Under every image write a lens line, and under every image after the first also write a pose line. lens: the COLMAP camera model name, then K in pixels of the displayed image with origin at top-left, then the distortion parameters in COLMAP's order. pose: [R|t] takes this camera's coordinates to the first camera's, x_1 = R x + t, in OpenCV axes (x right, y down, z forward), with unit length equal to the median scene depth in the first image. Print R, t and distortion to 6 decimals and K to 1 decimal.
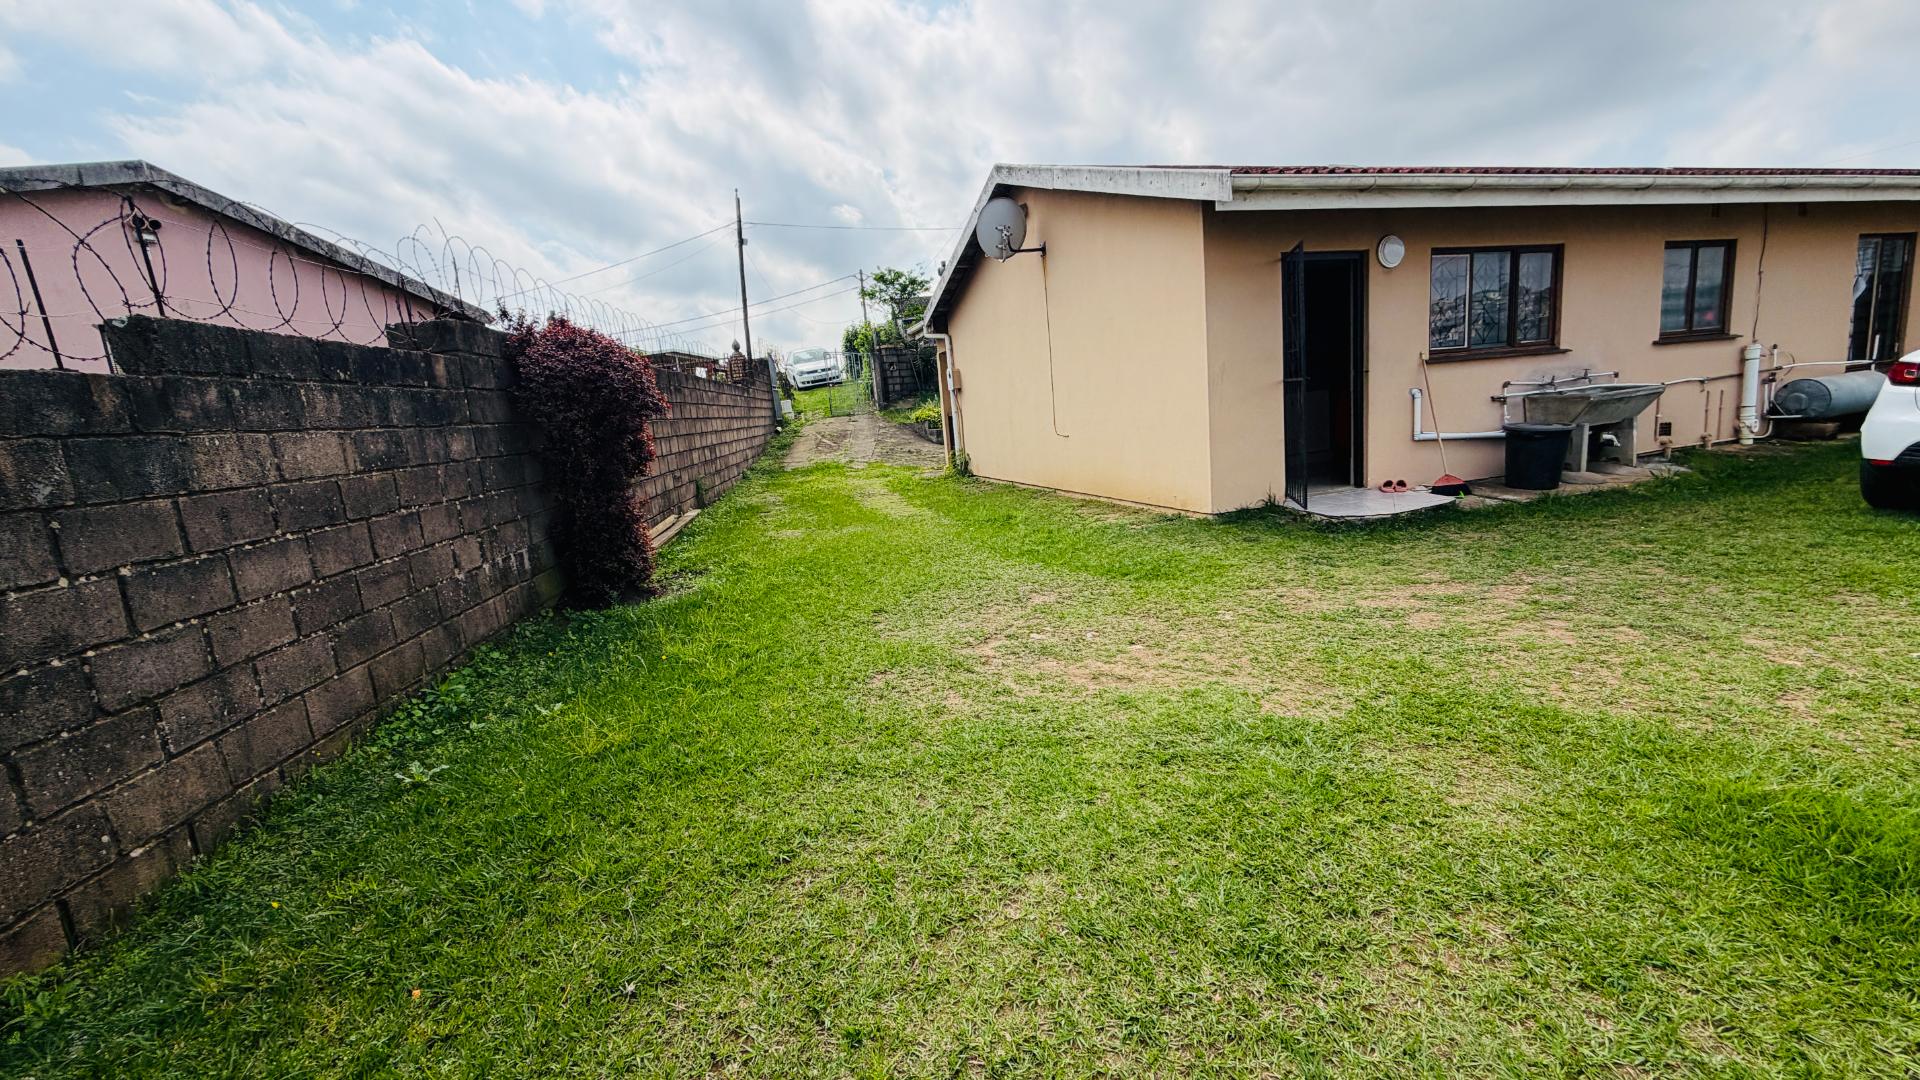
lens RADIAL K [[762.9, 0, 956.6], [0, 762.9, 540.4], [0, 0, 1]] dist [-0.002133, 0.000256]
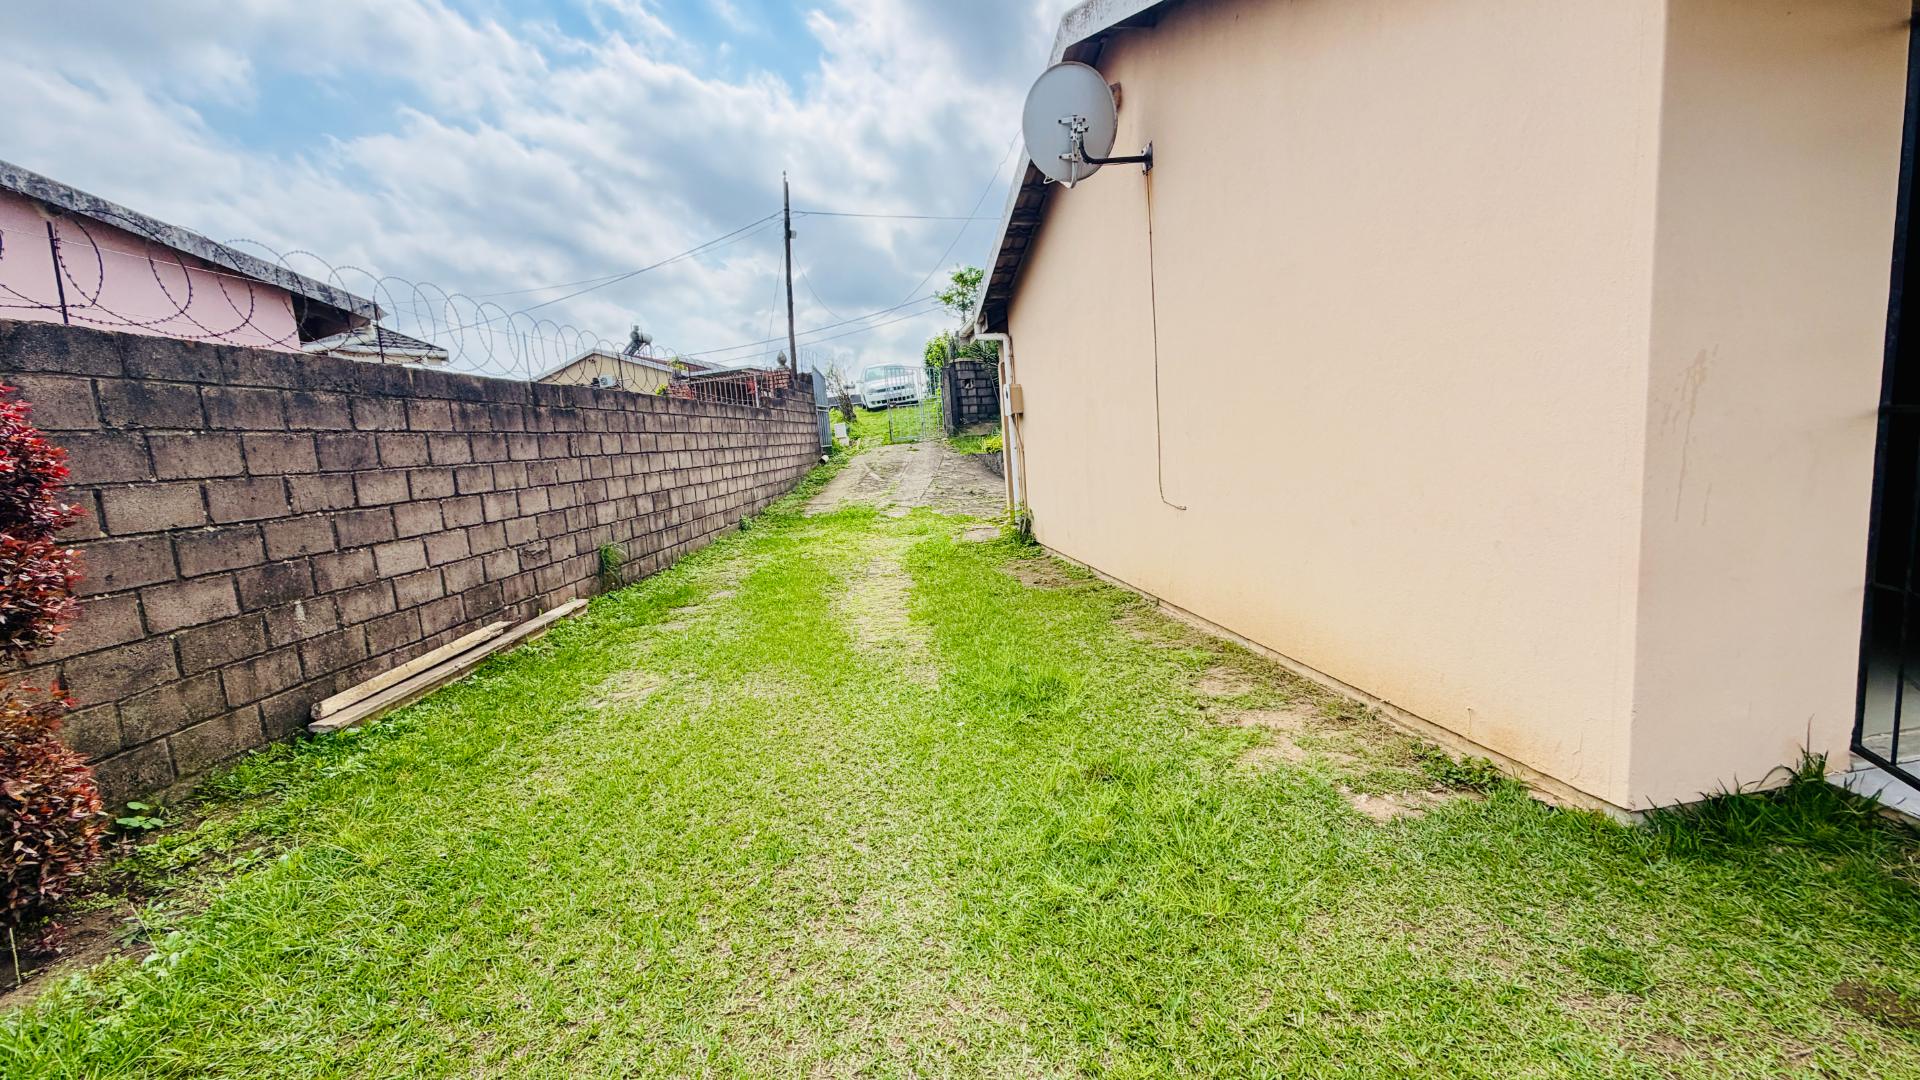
lens RADIAL K [[762.6, 0, 960.0], [0, 762.6, 540.0], [0, 0, 1]] dist [-0.000923, 0.000102]
pose [[0.990070, 0.032694, -0.136718, 0.039801], [-0.036246, 0.999065, -0.023570, -0.059532], [0.135819, 0.028291, 0.990330, 0.281382]]
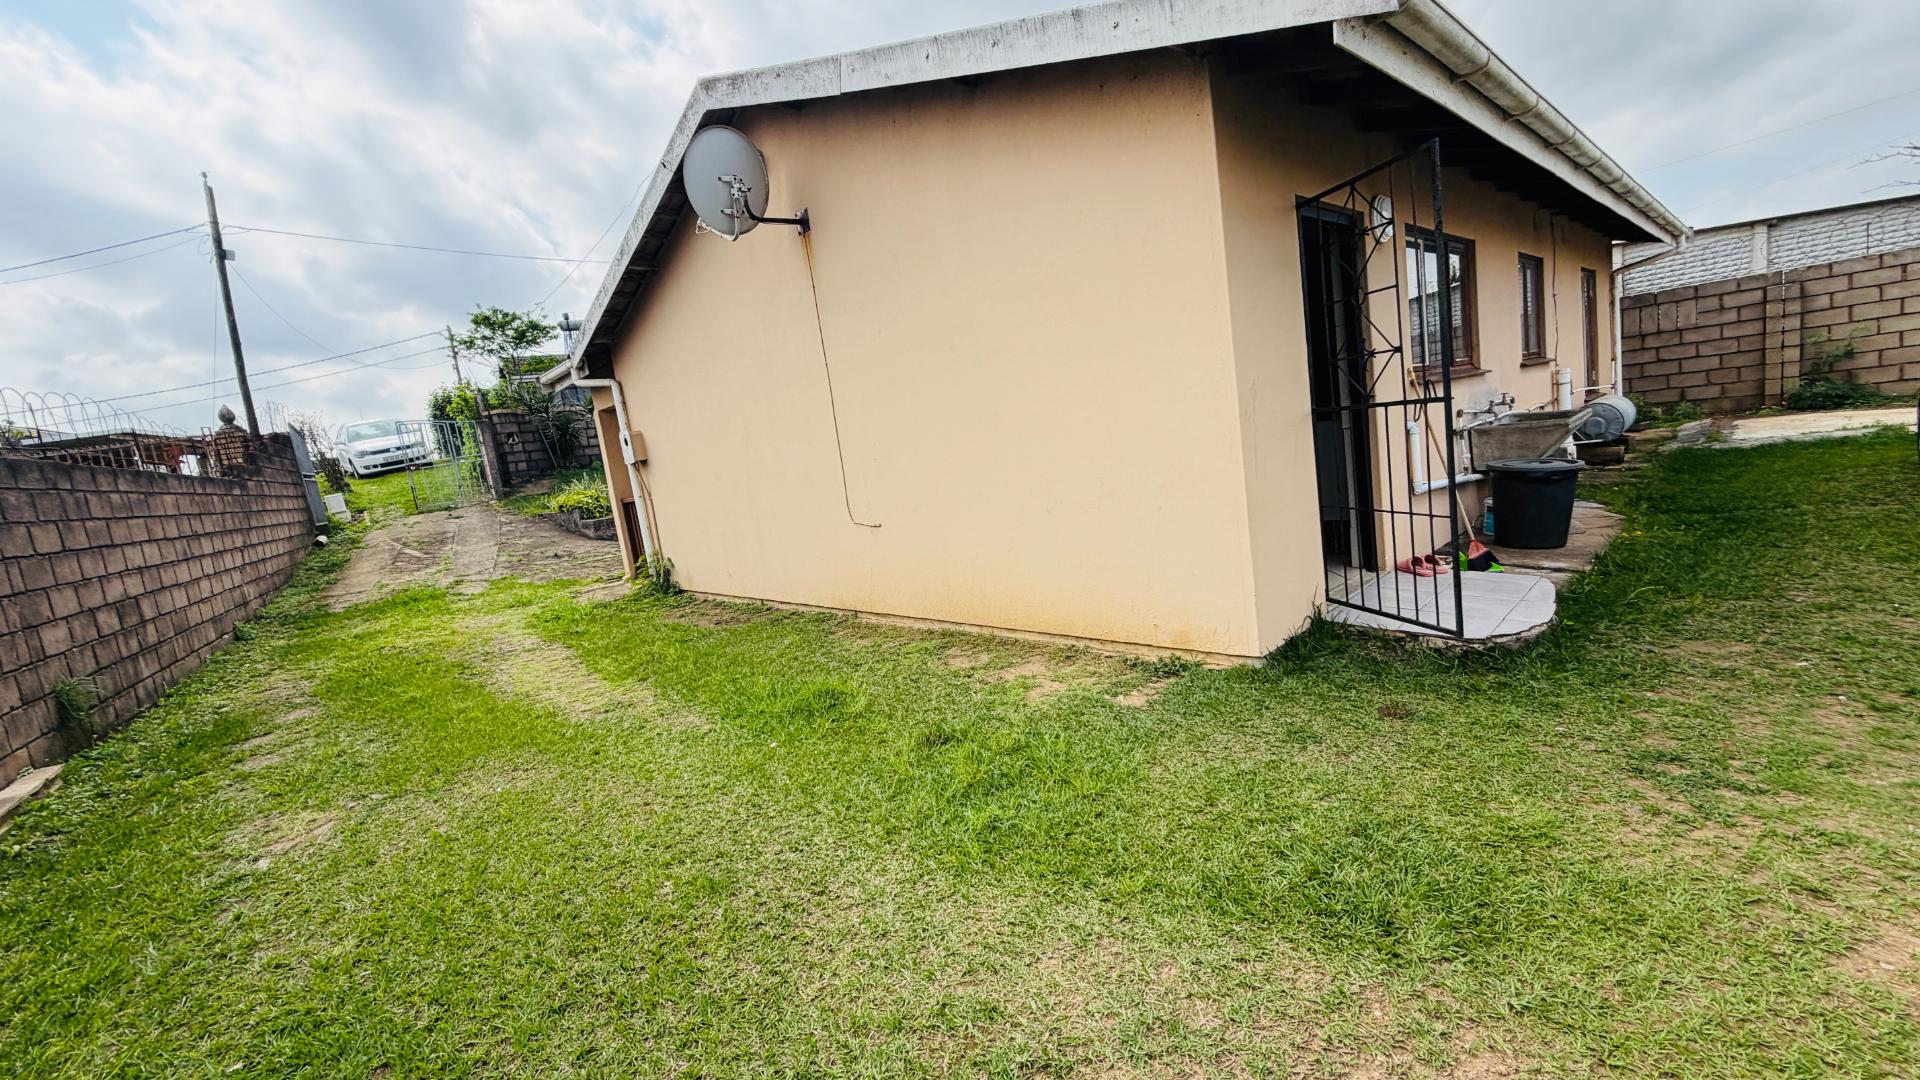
lens RADIAL K [[762.9, 0, 956.6], [0, 762.9, 540.4], [0, 0, 1]] dist [-0.002133, 0.000256]
pose [[0.898326, -0.097268, 0.428427, -0.036121], [0.133656, 0.989467, -0.055605, -0.051448], [-0.418505, 0.107213, 0.901864, 0.265405]]
